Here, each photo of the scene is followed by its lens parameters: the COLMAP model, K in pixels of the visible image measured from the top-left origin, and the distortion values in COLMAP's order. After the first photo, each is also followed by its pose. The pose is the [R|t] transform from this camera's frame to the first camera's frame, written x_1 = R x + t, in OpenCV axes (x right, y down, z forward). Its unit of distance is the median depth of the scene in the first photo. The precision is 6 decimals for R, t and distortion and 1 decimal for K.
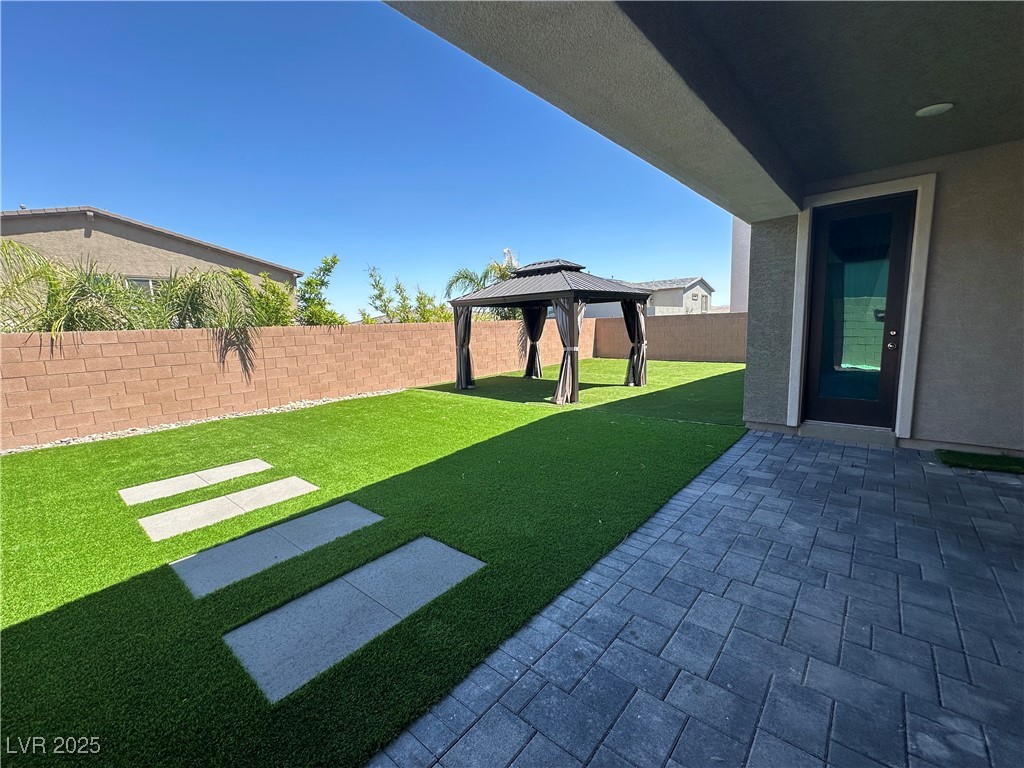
lens RADIAL K [[428.4, 0, 511.6], [0, 428.4, 385.0], [0, 0, 1]] dist [-0.002779, 0.000661]
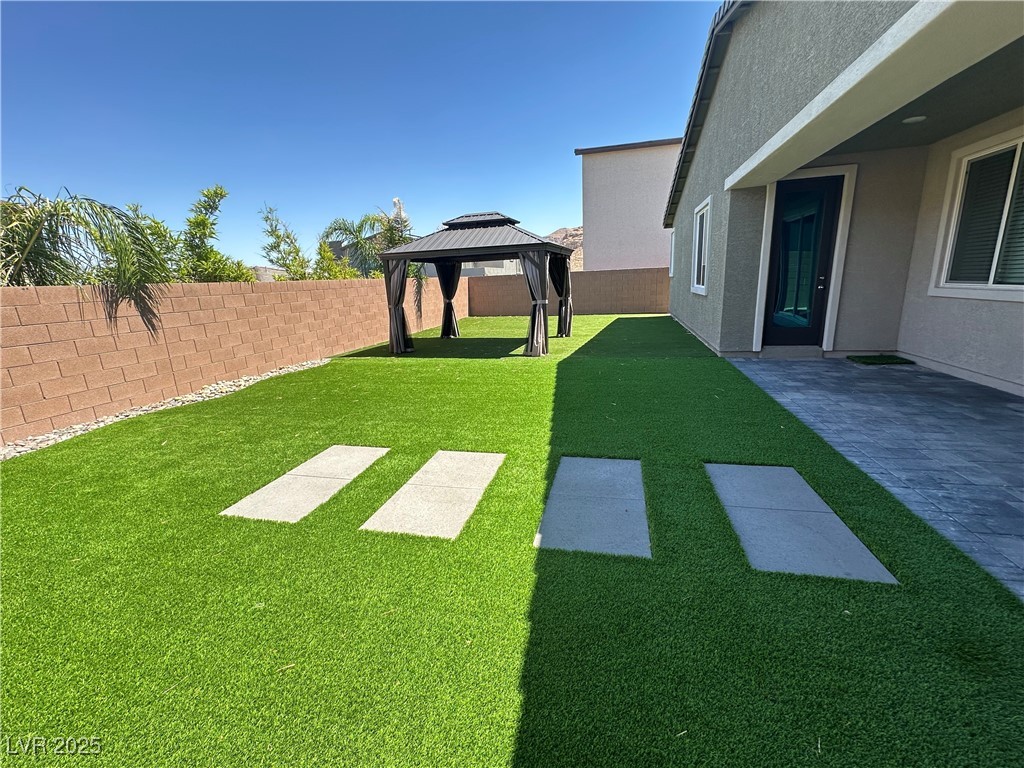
lens RADIAL K [[428.4, 0, 511.6], [0, 428.4, 385.0], [0, 0, 1]] dist [-0.002779, 0.000661]
pose [[0.891284, -0.113814, 0.438930, -0.611413], [0.077167, 0.991939, 0.100515, 0.007714], [-0.446831, -0.055717, 0.892881, 0.151929]]
